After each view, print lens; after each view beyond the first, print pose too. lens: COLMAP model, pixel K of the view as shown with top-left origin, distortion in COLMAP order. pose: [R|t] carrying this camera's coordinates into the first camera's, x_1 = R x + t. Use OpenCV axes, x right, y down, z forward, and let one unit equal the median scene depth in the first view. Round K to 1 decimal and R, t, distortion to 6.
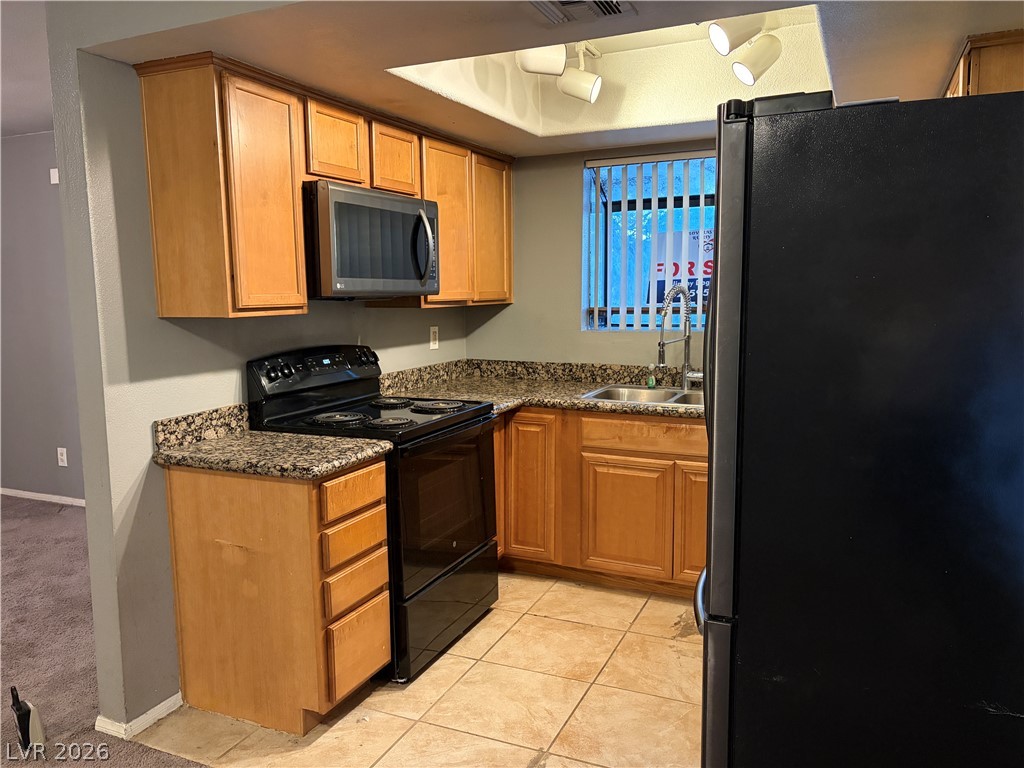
lens RADIAL K [[778.6, 0, 512.0], [0, 778.6, 384.0], [0, 0, 1]] dist [0.064320, -0.062907]
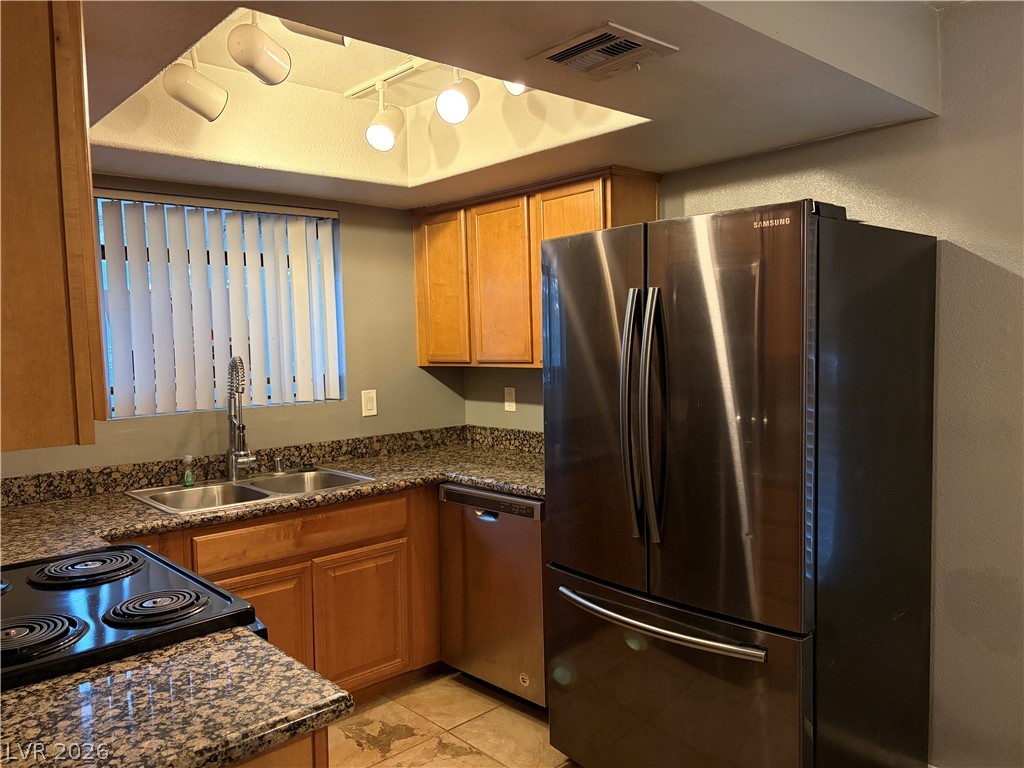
lens RADIAL K [[778.6, 0, 512.0], [0, 778.6, 384.0], [0, 0, 1]] dist [0.064320, -0.062907]
pose [[0.400771, -0.050628, 0.914779, -0.396724], [0.132531, 0.991174, -0.003207, -0.049536], [-0.906542, 0.122521, 0.403943, 0.363684]]
